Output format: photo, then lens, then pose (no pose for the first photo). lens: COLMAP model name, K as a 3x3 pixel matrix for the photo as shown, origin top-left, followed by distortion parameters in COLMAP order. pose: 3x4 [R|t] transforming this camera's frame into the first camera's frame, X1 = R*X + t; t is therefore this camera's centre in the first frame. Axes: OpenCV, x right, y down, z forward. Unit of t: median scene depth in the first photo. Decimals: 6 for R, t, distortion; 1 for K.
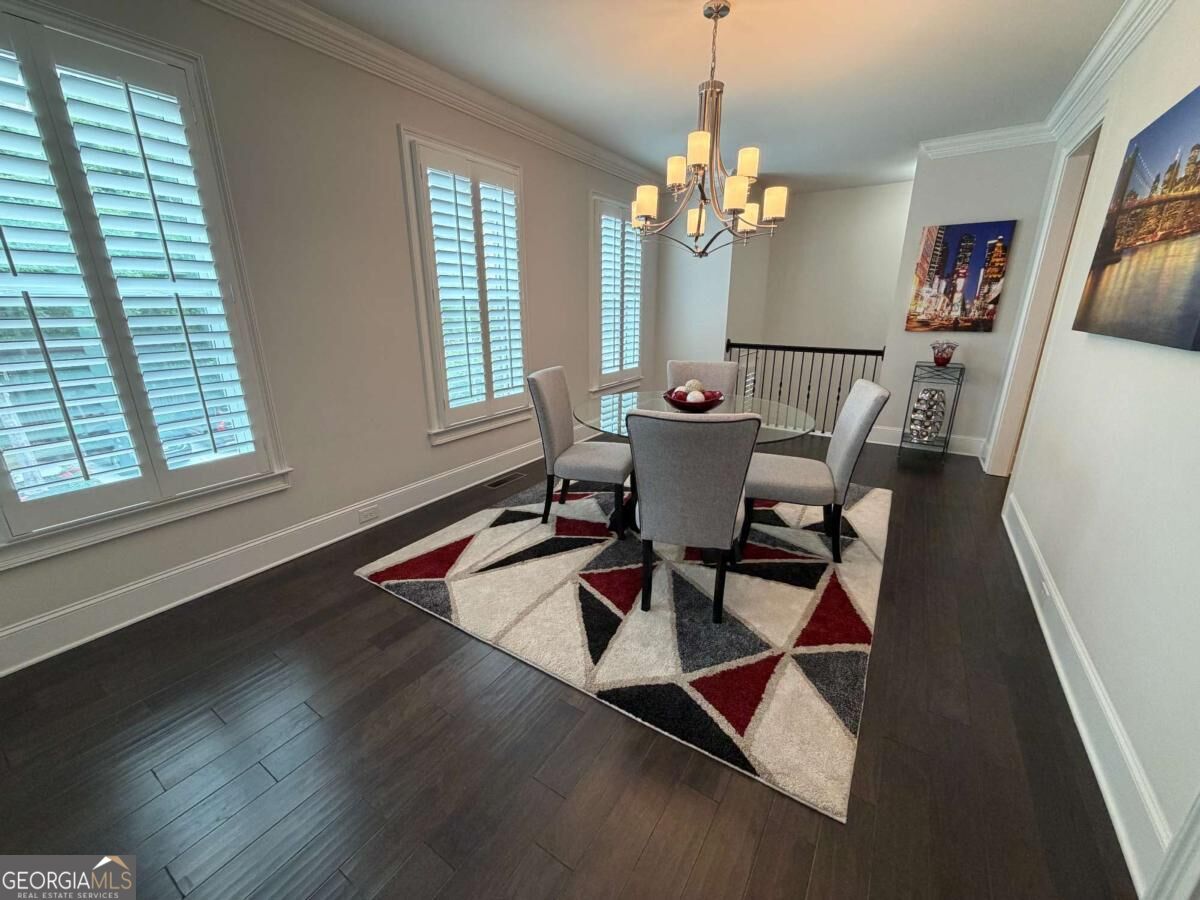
lens RADIAL K [[477.2, 0, 598.9], [0, 477.2, 452.1], [0, 0, 1]] dist [0.001306, -0.000132]
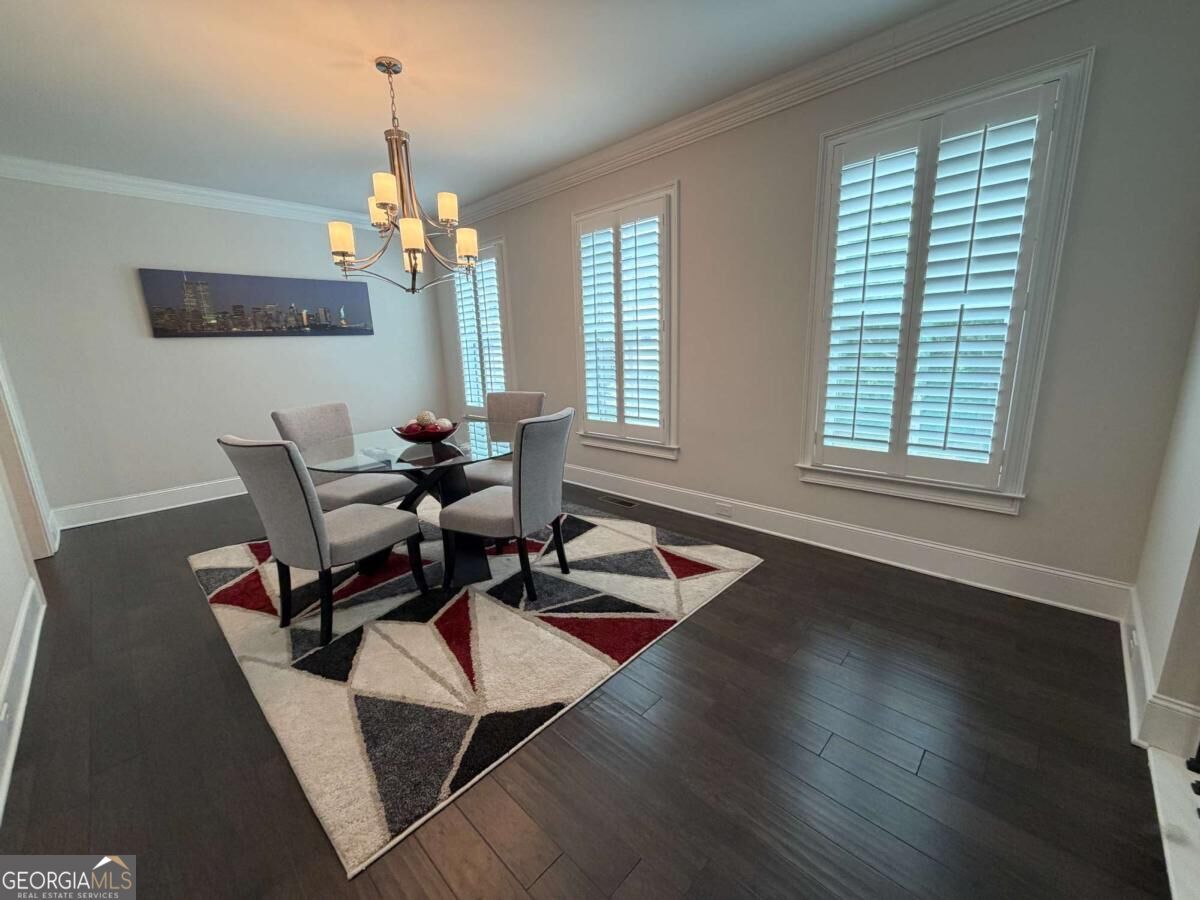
lens RADIAL K [[477.2, 0, 598.9], [0, 477.2, 452.1], [0, 0, 1]] dist [0.001306, -0.000132]
pose [[-0.162195, 0.262848, -0.951107, 0.834655], [-0.233773, 0.926194, 0.295829, -0.361993], [0.958667, 0.270325, -0.088777, 1.084885]]
